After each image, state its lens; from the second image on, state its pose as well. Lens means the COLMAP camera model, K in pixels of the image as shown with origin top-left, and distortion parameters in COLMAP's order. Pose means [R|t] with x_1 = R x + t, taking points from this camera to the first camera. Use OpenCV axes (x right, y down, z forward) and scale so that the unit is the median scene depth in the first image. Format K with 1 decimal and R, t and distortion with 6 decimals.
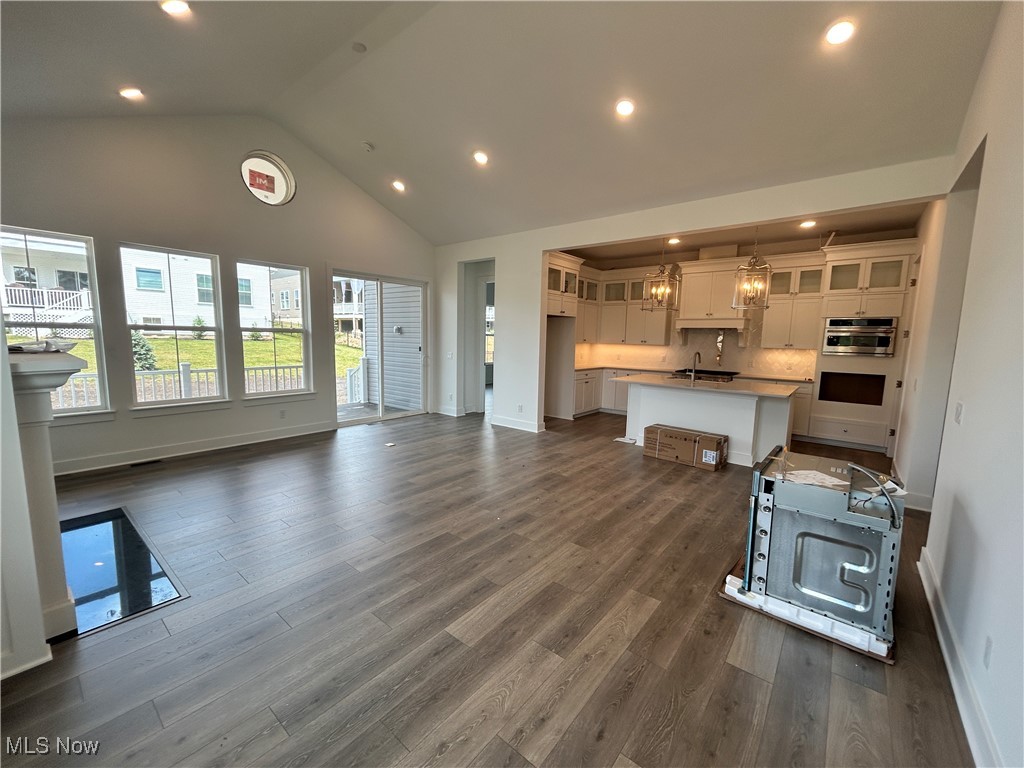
lens RADIAL K [[412.4, 0, 508.3], [0, 412.4, 384.9], [0, 0, 1]] dist [-0.001335, 0.000081]
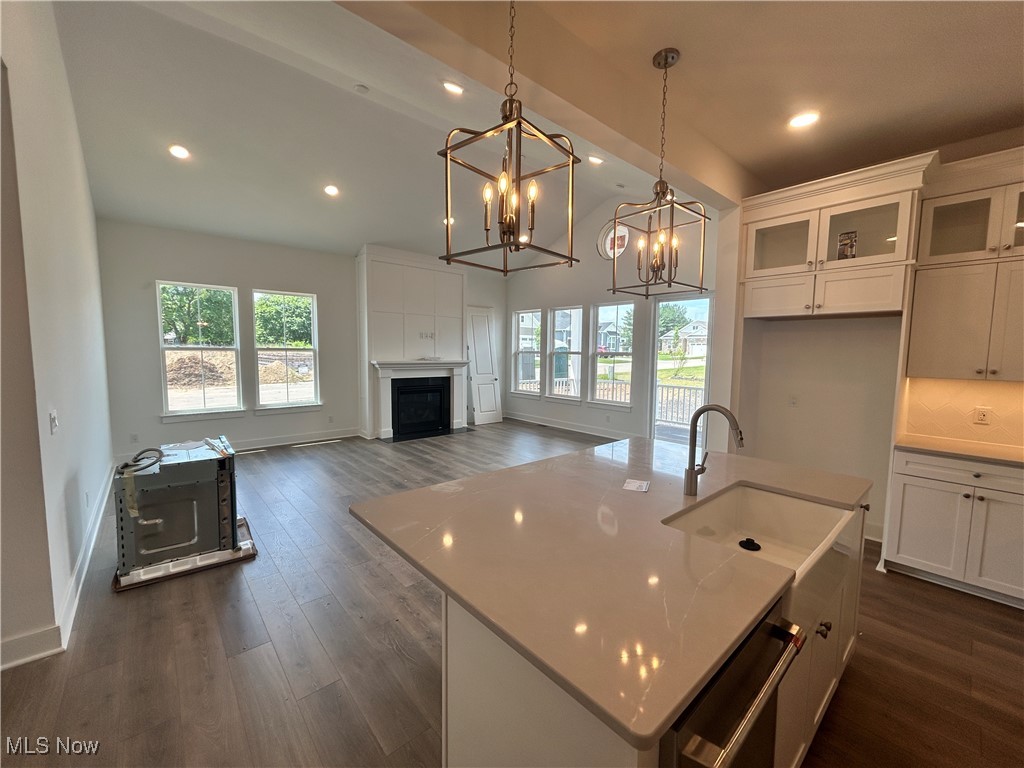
lens RADIAL K [[414.4, 0, 513.6], [0, 414.4, 384.0], [0, 0, 1]] dist [0.000586, 0.000267]
pose [[-0.153776, 0.056945, -0.986464, 0.739704], [-0.135671, 0.987666, 0.078164, -0.093637], [0.978747, 0.145854, -0.144153, 0.861811]]
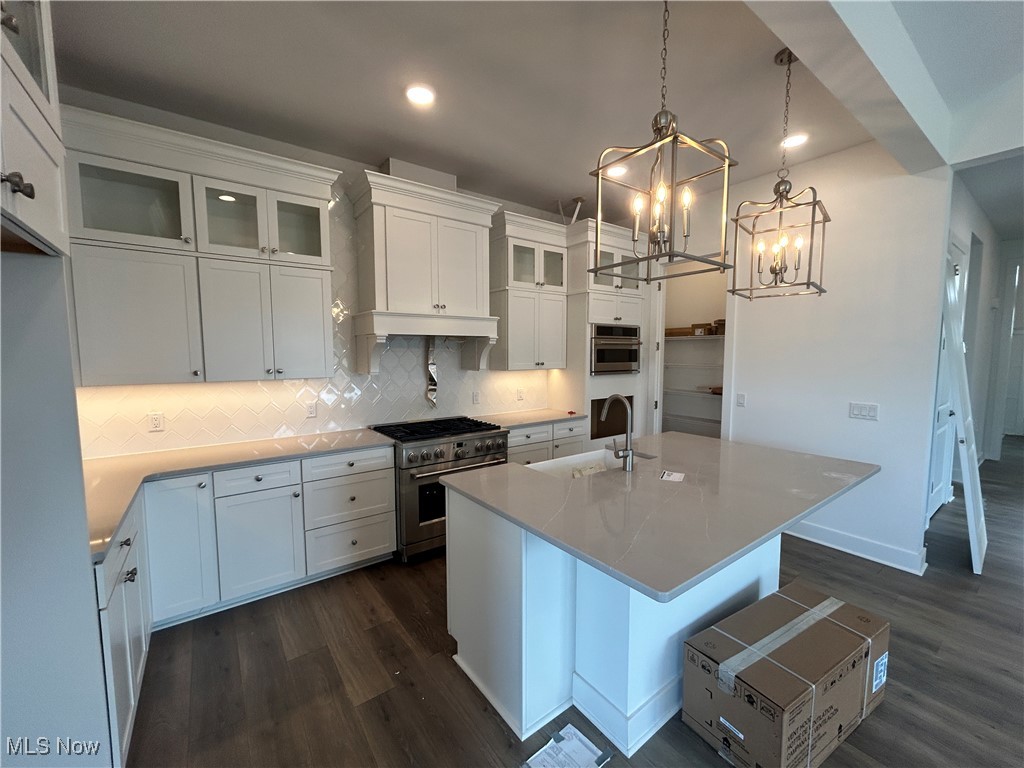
lens RADIAL K [[418.0, 0, 514.6], [0, 418.0, 381.6], [0, 0, 1]] dist [-0.000380, -0.000054]
pose [[0.237782, -0.098205, 0.966341, 0.045445], [0.117353, 0.990493, 0.071783, -0.129822], [-0.964203, 0.096335, 0.247046, 0.948724]]
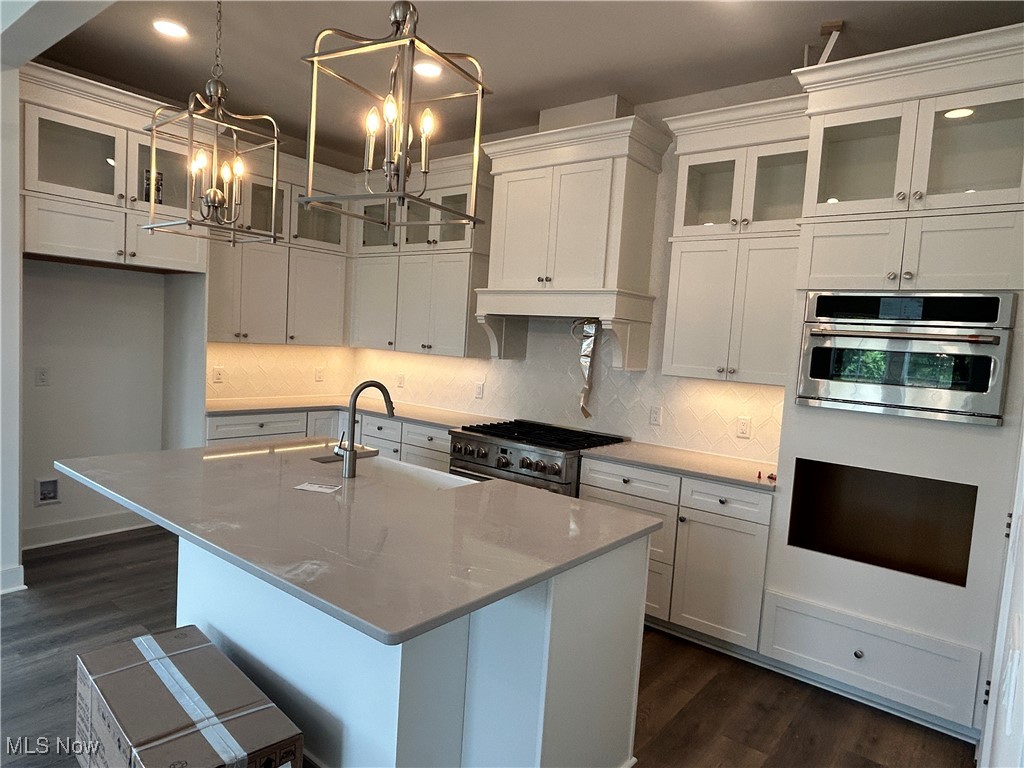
lens RADIAL K [[634.6, 0, 511.2], [0, 634.6, 385.1], [0, 0, 1]] dist [0.000177, -0.002716]
pose [[0.999017, 0.041621, 0.015239, 0.531485], [-0.040901, 0.998154, -0.044894, -0.057801], [-0.017079, 0.044226, 0.998876, 0.509631]]
